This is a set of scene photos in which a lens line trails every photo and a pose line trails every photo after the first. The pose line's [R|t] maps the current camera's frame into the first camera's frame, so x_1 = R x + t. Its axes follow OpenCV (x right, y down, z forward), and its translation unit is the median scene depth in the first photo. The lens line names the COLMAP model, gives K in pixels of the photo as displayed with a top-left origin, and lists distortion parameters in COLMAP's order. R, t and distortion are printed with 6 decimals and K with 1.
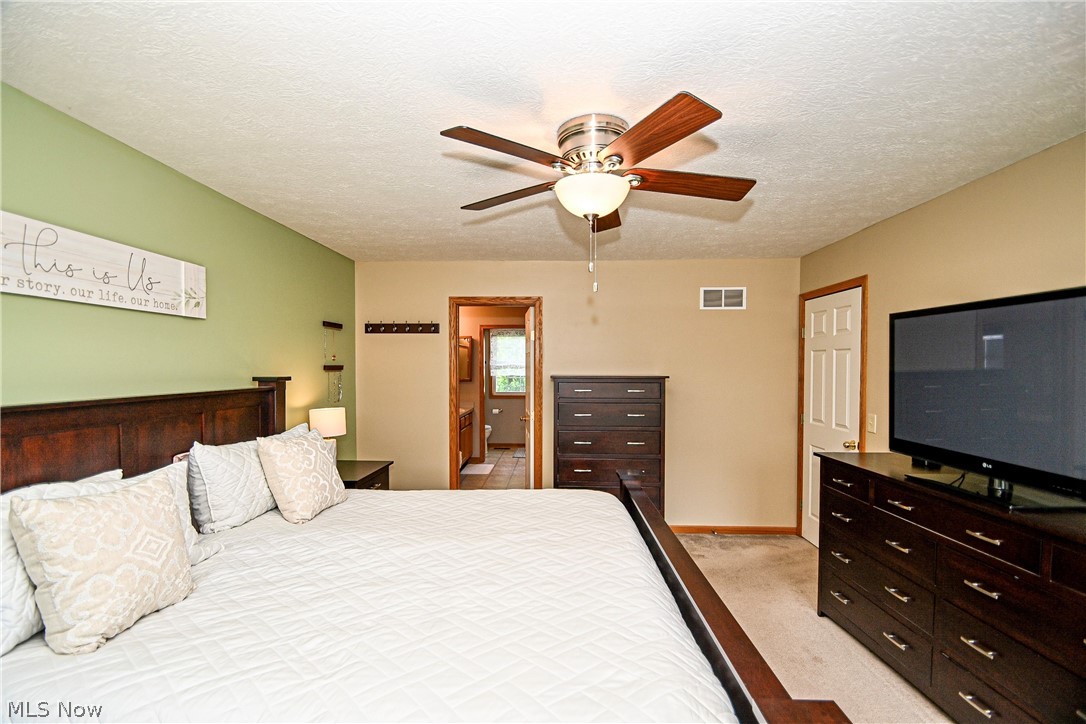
lens RADIAL K [[471.2, 0, 532.6], [0, 471.2, 364.5], [0, 0, 1]] dist [0.015081, -0.012068]
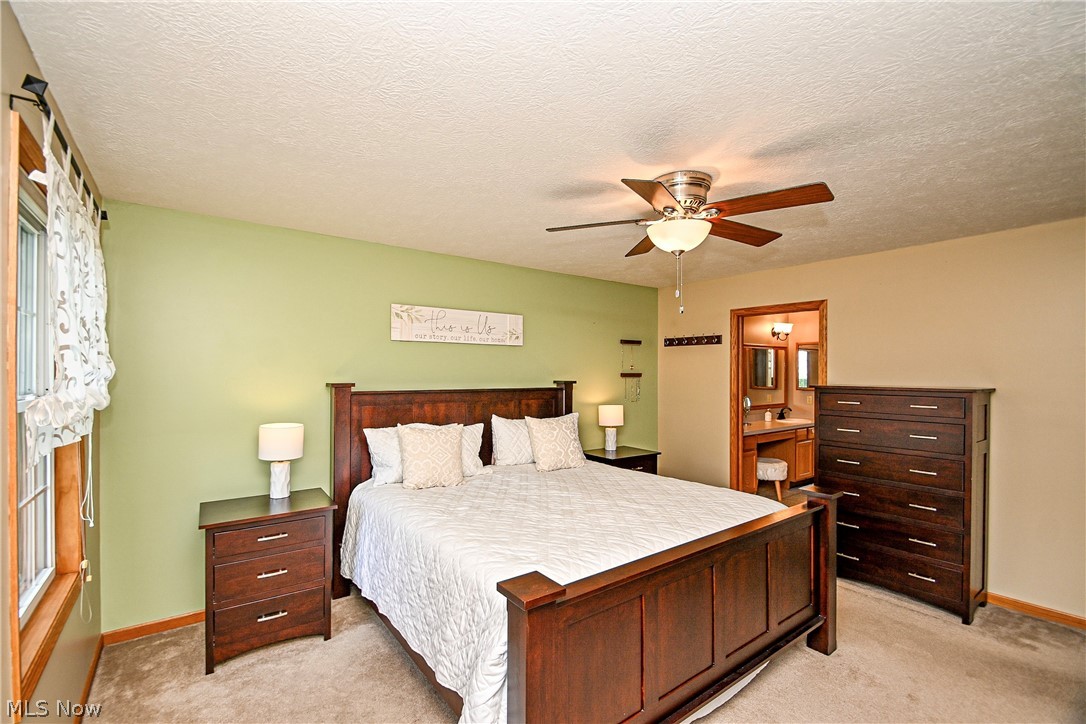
lens RADIAL K [[472.2, 0, 535.7], [0, 472.2, 349.4], [0, 0, 1]] dist [0.014897, -0.012984]
pose [[0.634580, -0.034482, -0.772087, 0.533025], [-0.002100, 0.998924, -0.046339, -0.003386], [0.772854, 0.031027, 0.633825, -0.032461]]
